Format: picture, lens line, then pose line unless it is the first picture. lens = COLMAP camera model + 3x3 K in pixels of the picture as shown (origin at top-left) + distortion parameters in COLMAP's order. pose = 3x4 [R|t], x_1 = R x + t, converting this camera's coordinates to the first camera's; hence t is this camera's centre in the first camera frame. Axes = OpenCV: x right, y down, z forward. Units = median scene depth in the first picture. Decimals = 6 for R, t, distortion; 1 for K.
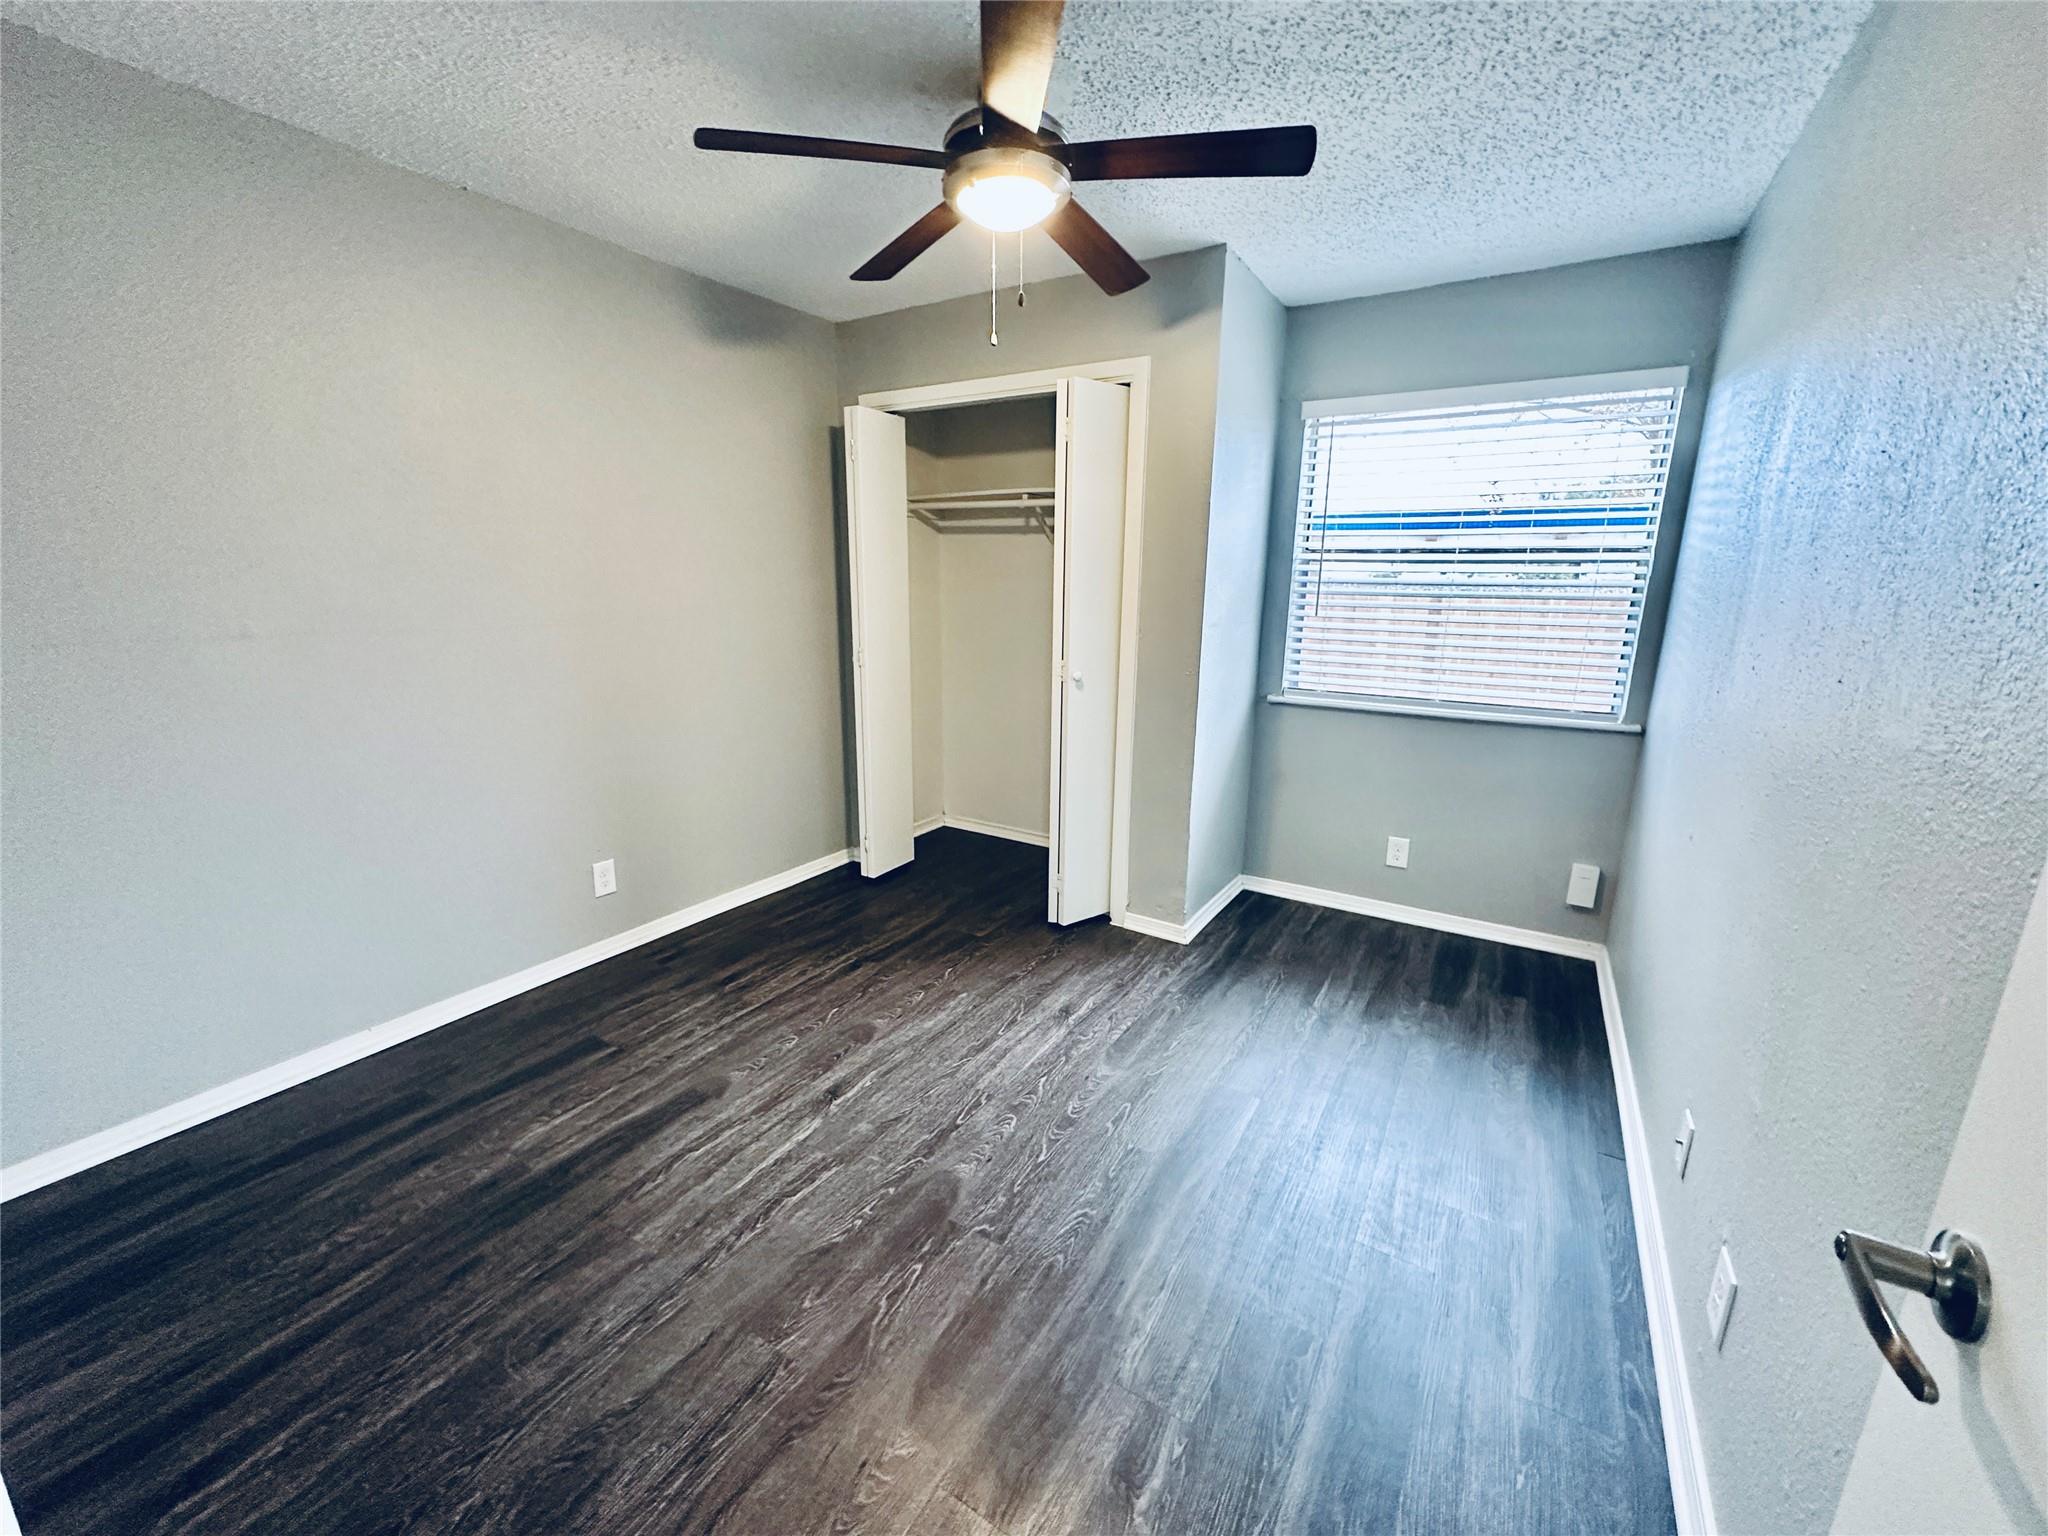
lens RADIAL K [[814.1, 0, 1023.3], [0, 814.1, 767.8], [0, 0, 1]] dist [0.000113, -0.000097]
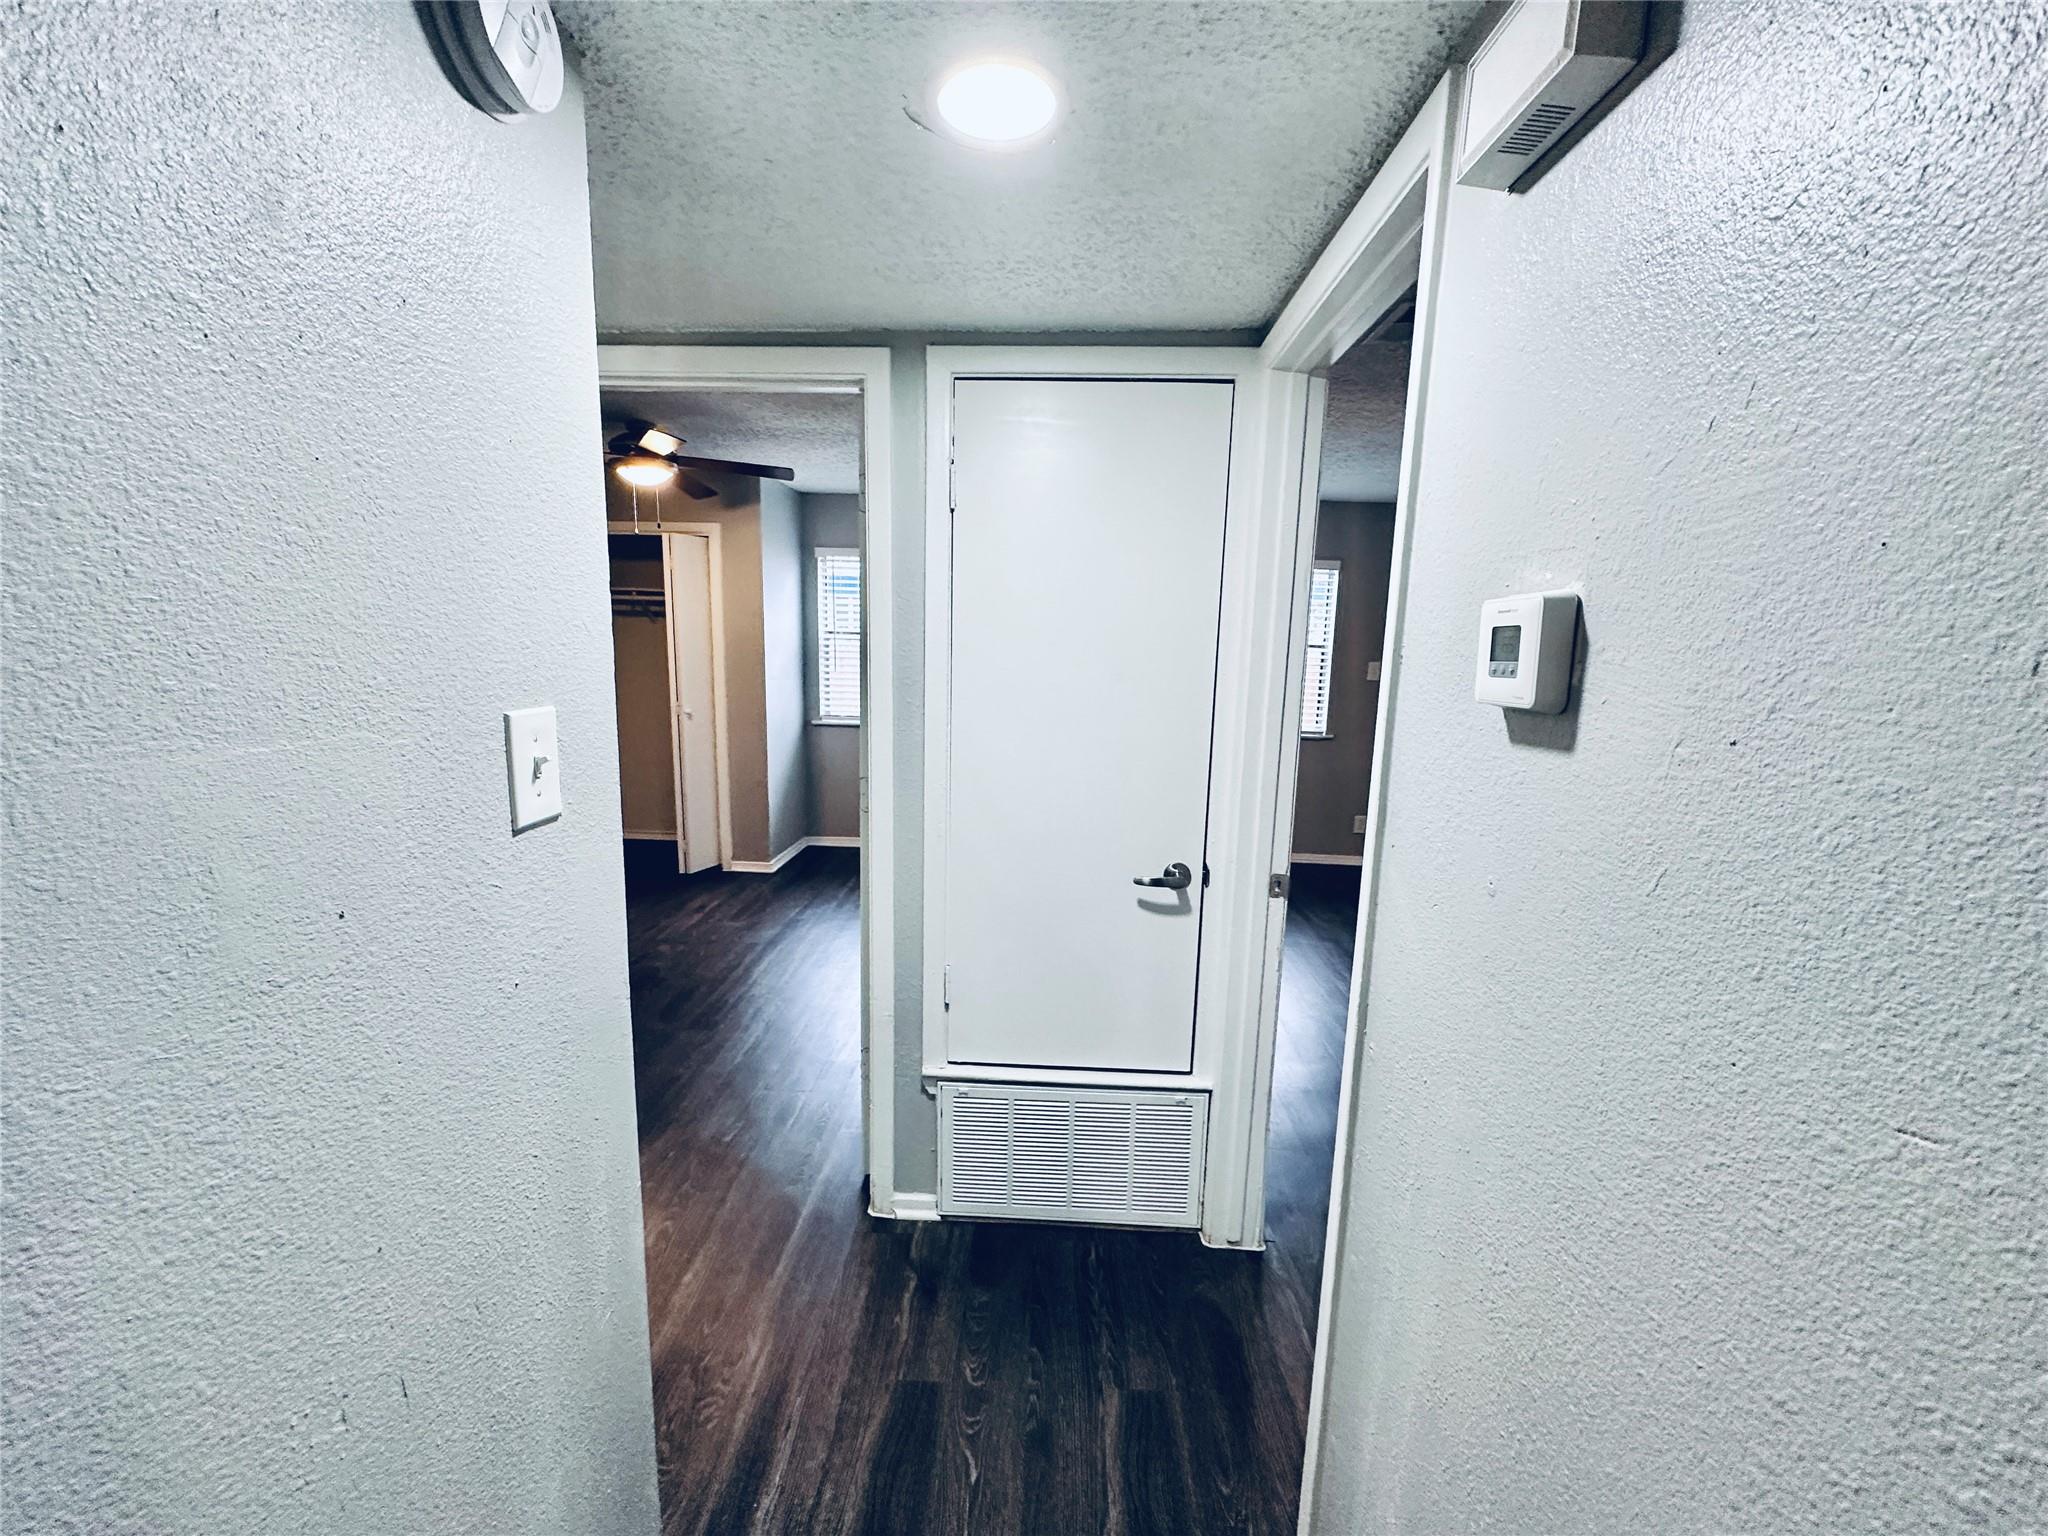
lens RADIAL K [[814.1, 0, 1018.5], [0, 814.1, 761.2], [0, 0, 1]] dist [0.000113, -0.000097]
pose [[0.875935, -0.067825, 0.477637, -0.164711], [0.100737, 0.993957, -0.043598, 0.145089], [-0.471794, 0.086304, 0.877475, -0.851825]]
